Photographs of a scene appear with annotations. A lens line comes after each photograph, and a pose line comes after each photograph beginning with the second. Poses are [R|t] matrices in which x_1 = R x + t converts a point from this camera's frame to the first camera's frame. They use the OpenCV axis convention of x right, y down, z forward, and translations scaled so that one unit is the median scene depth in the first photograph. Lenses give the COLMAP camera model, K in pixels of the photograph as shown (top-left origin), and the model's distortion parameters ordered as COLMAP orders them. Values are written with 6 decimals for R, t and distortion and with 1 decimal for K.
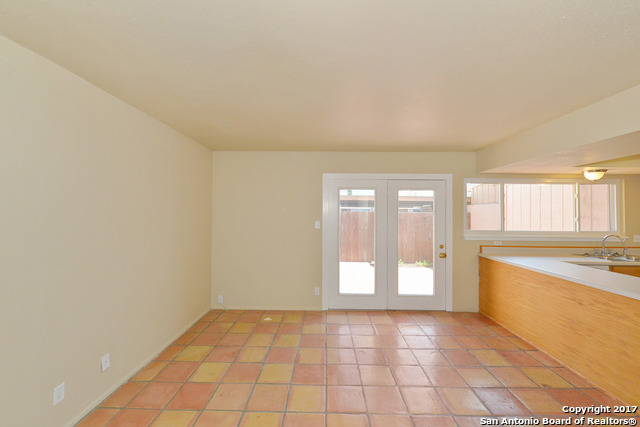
lens RADIAL K [[252.9, 0, 321.4], [0, 252.9, 207.2], [0, 0, 1]] dist [-0.007058, -0.001190]
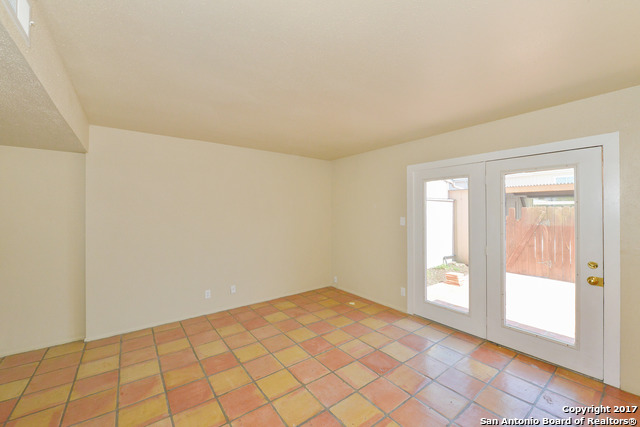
lens RADIAL K [[252.9, 0, 318.9], [0, 252.9, 205.4], [0, 0, 1]] dist [-0.007058, -0.001190]
pose [[0.617887, -0.027171, -0.785798, 0.570435], [0.025557, 0.999569, -0.014467, 0.016493], [0.785852, -0.011144, 0.618315, 0.182745]]
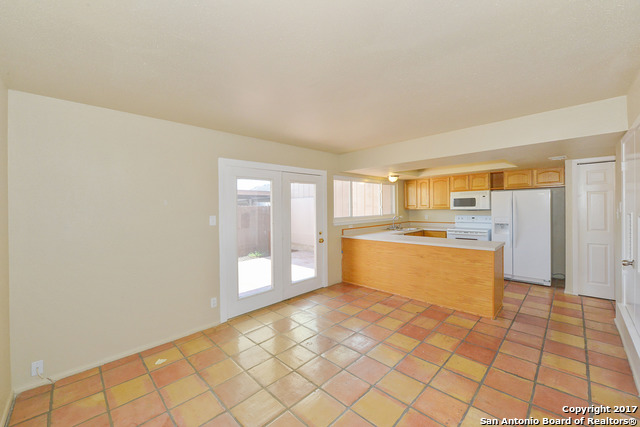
lens RADIAL K [[252.9, 0, 319.0], [0, 252.9, 208.9], [0, 0, 1]] dist [-0.007058, -0.001190]
pose [[0.697269, -0.026736, 0.716311, -0.372905], [0.007349, 0.999518, 0.030153, 0.010691], [-0.716772, -0.015760, 0.697130, 0.210050]]
